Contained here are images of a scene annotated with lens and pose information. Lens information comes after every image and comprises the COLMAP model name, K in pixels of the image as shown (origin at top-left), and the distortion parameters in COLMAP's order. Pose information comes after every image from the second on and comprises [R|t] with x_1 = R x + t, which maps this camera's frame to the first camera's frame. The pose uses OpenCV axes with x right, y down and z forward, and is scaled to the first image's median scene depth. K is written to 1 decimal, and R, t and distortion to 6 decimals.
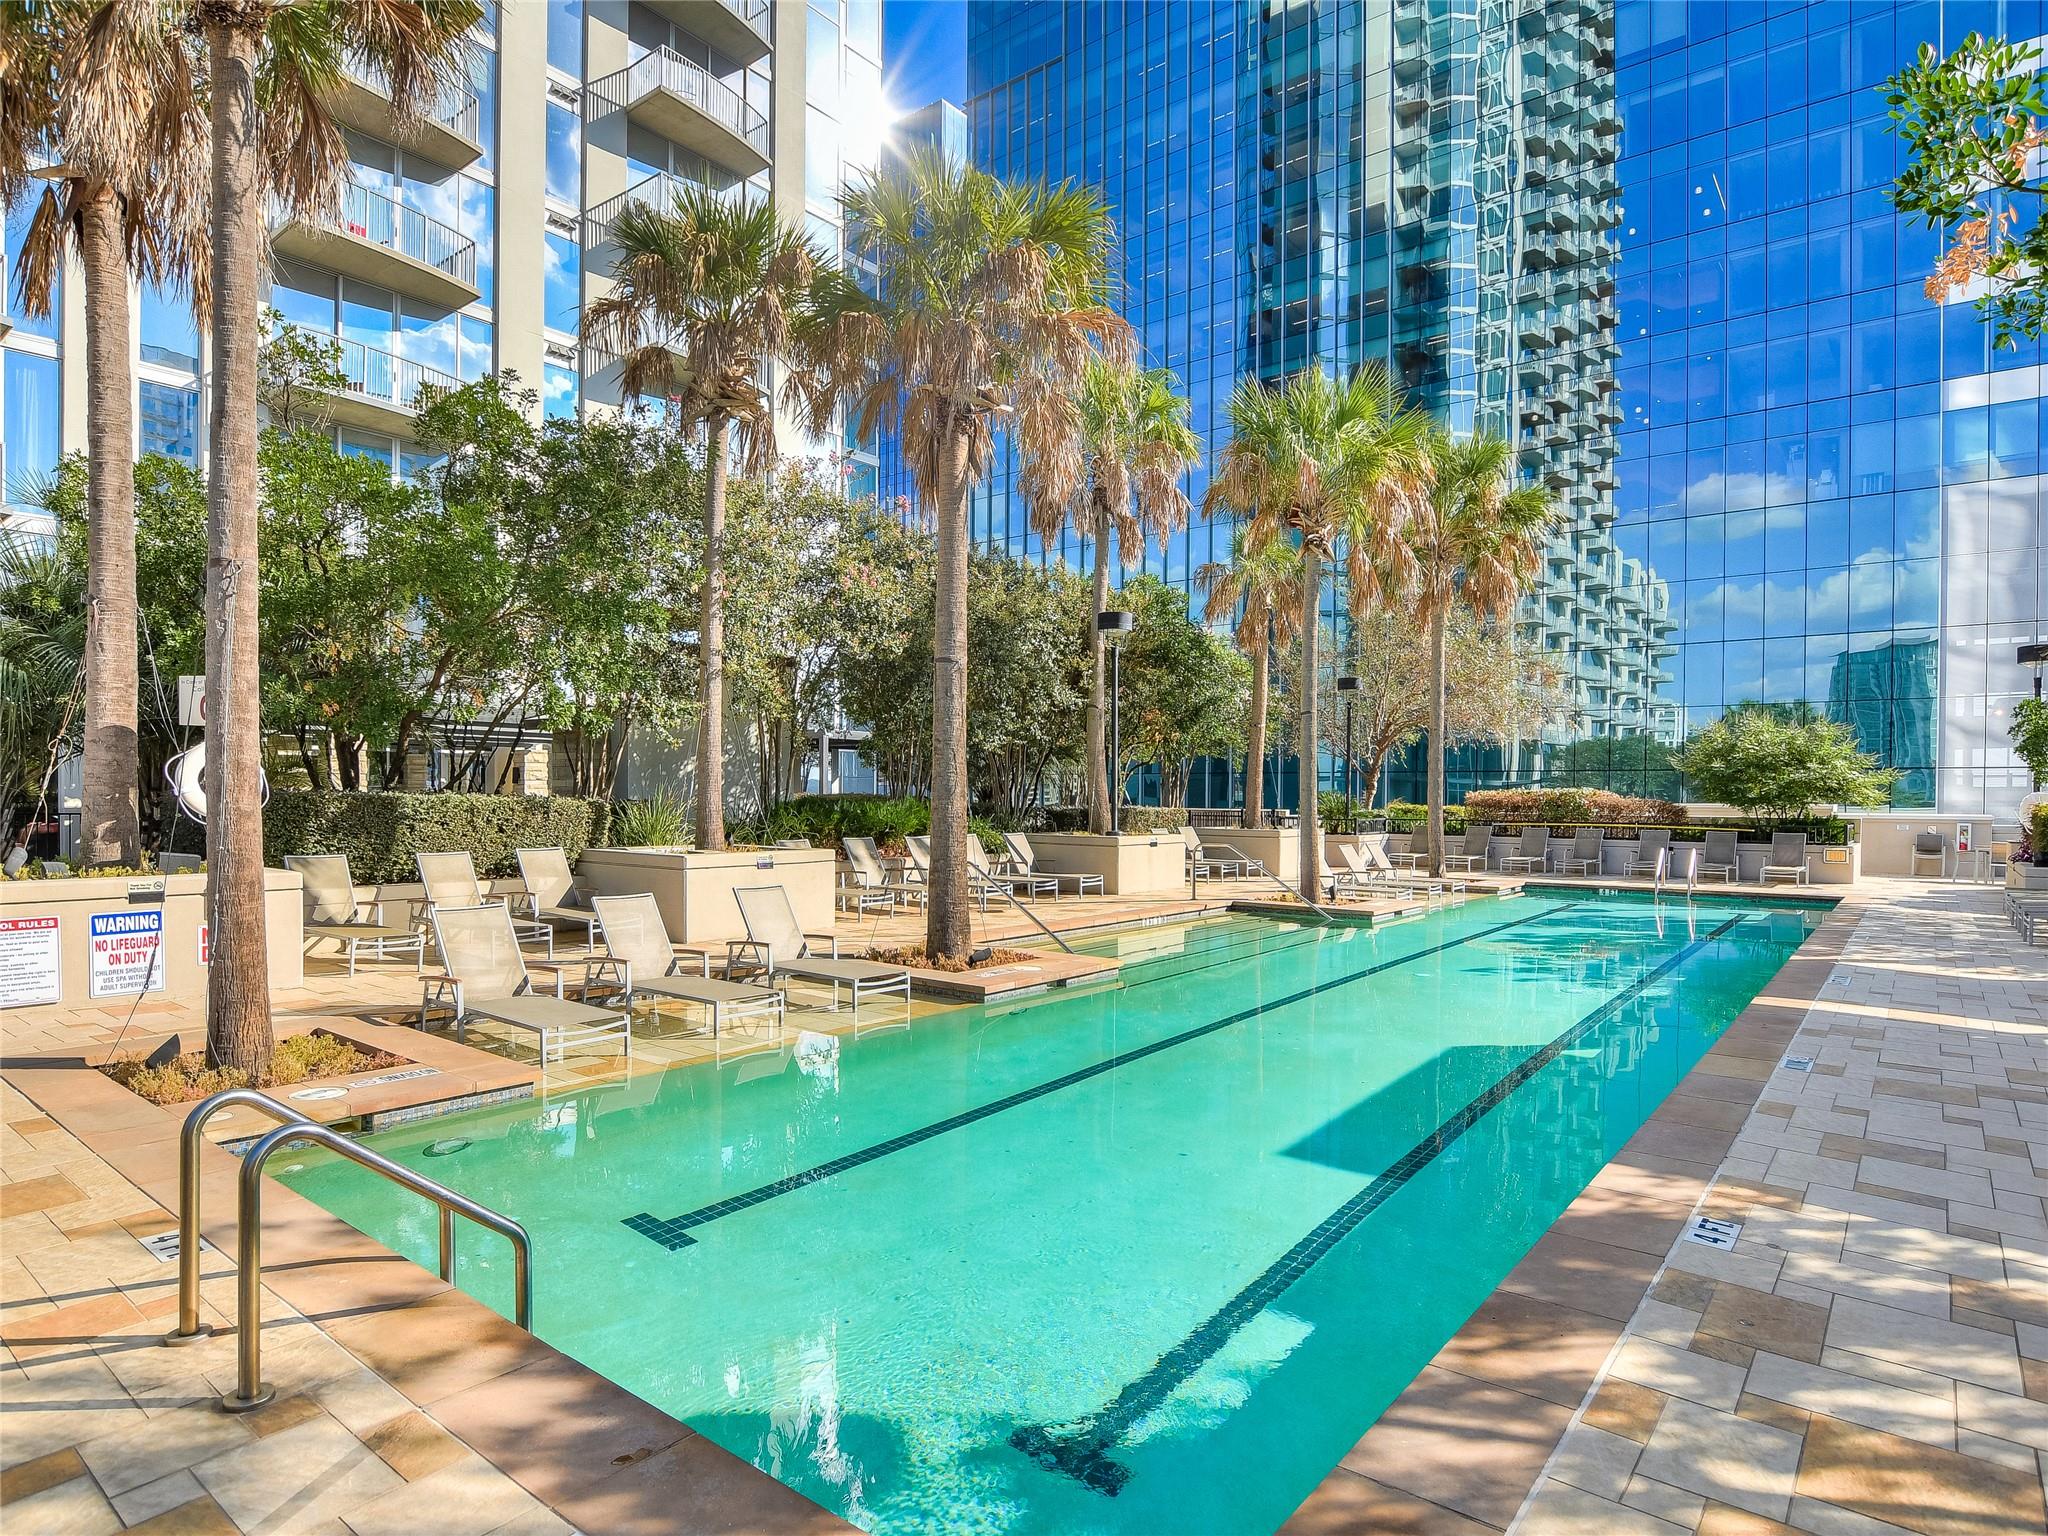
lens RADIAL K [[1135.4, 0, 1024.0], [0, 1135.4, 768.0], [0, 0, 1]] dist [-0.025741, 0.001911]
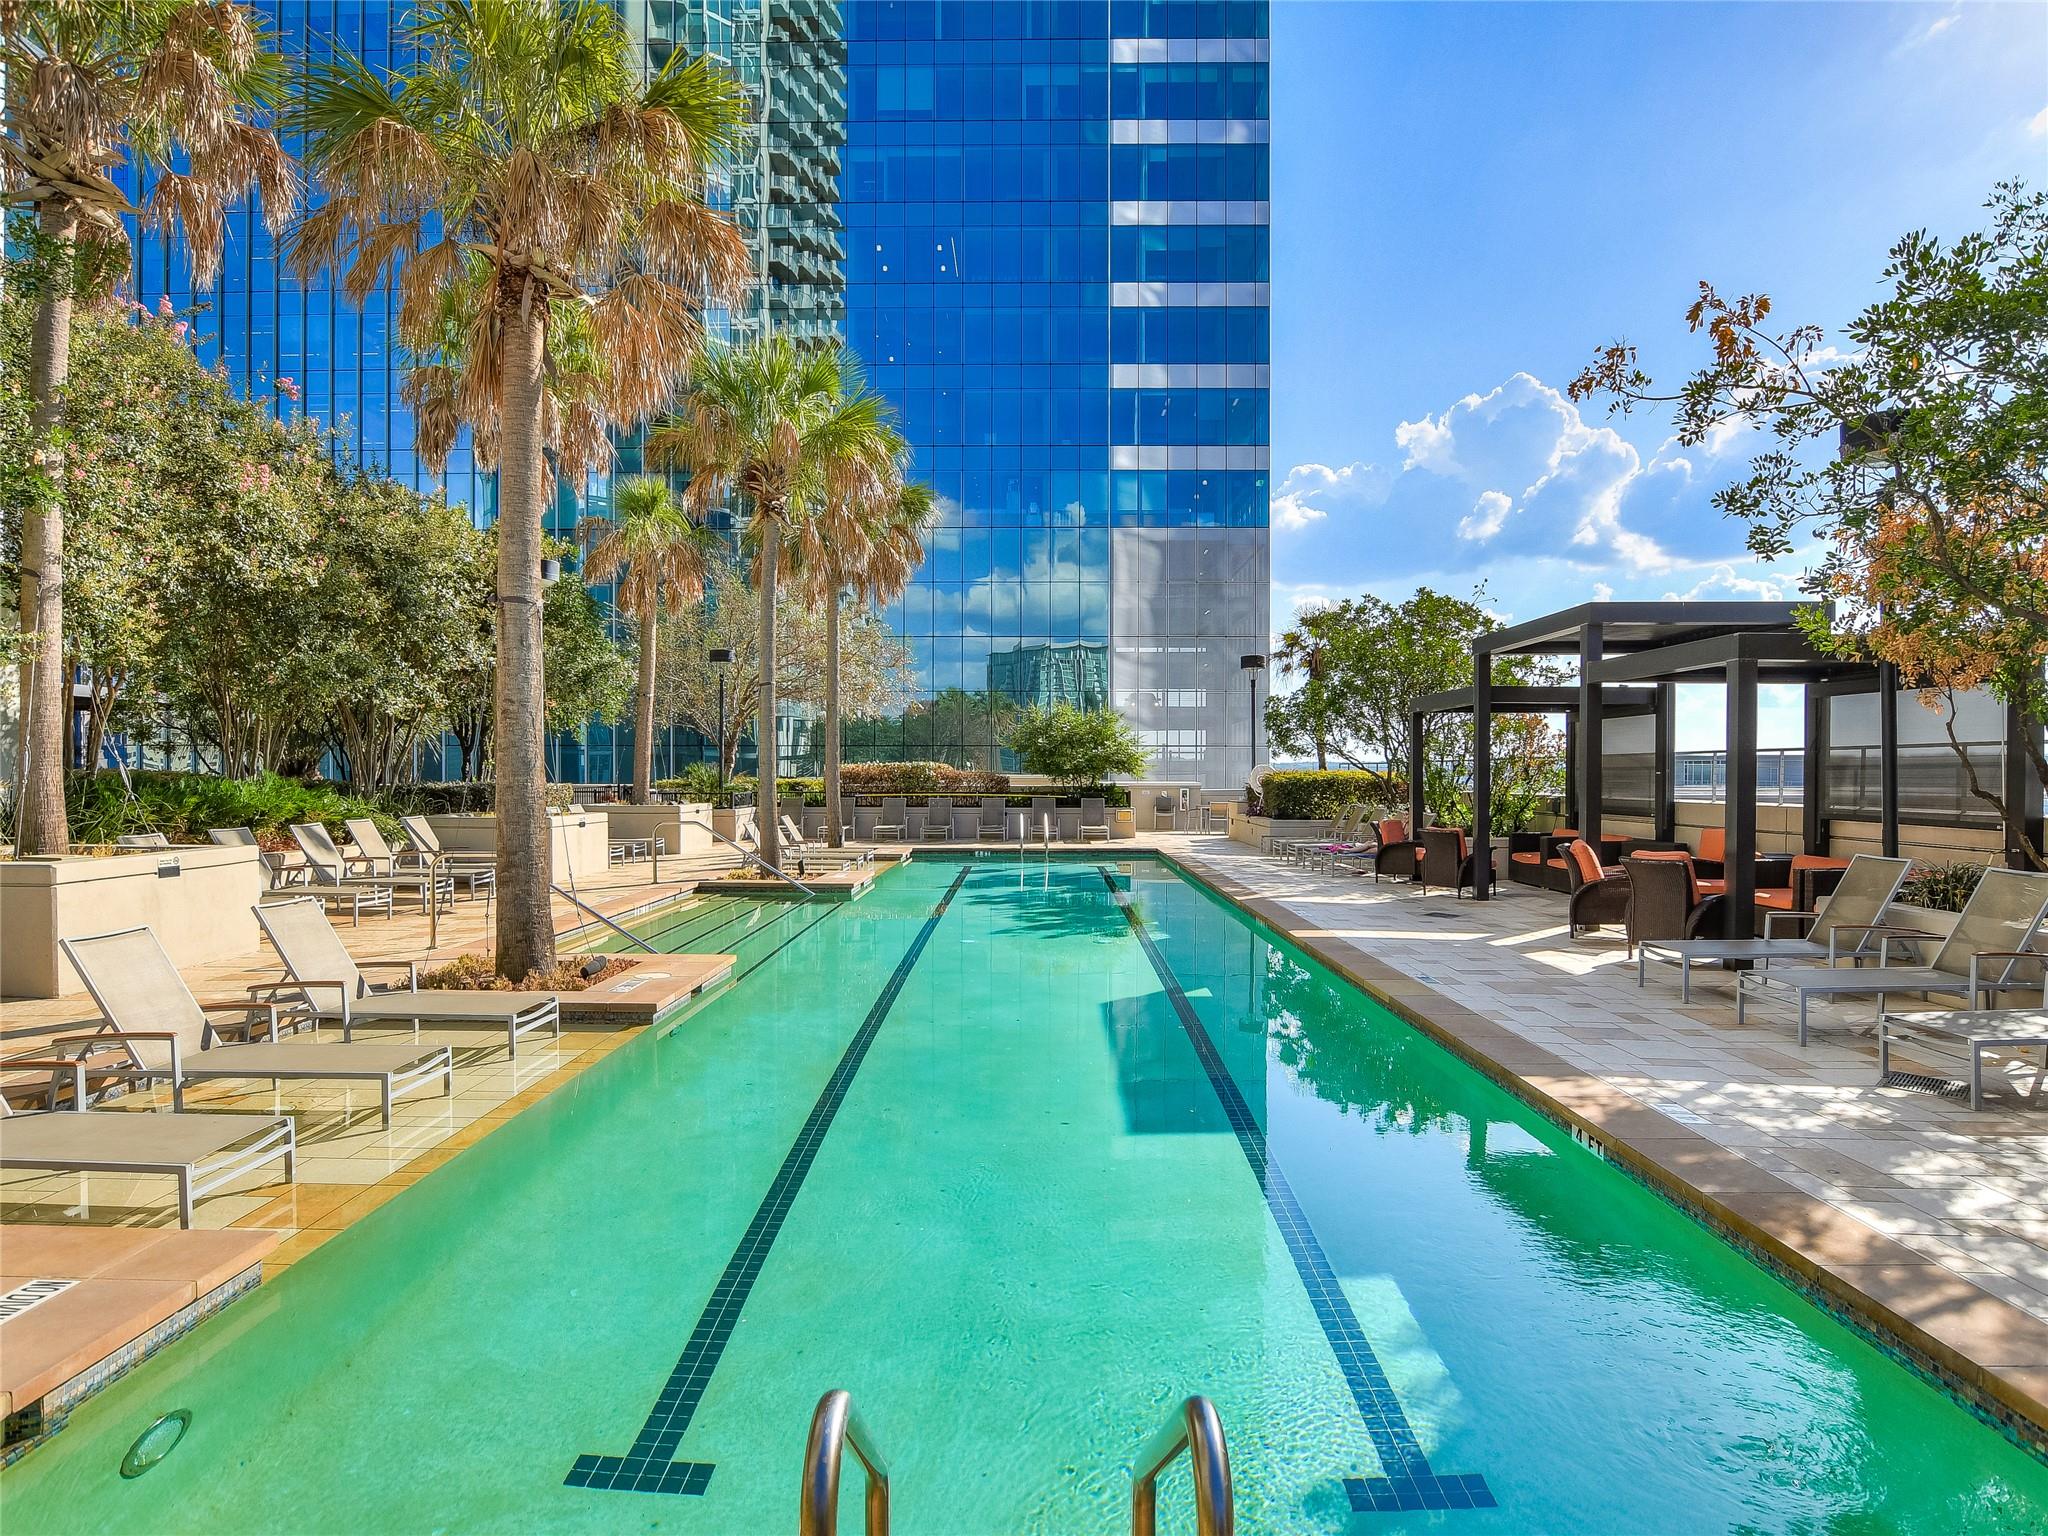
lens RADIAL K [[1124.7, 0, 1021.1], [0, 1124.7, 747.3], [0, 0, 1]] dist [-0.026312, 0.002230]
pose [[0.794330, 0.007075, 0.607445, -0.262617], [-0.010030, 0.999949, 0.001469, 0.003346], [-0.607404, -0.007260, 0.794360, 0.165009]]
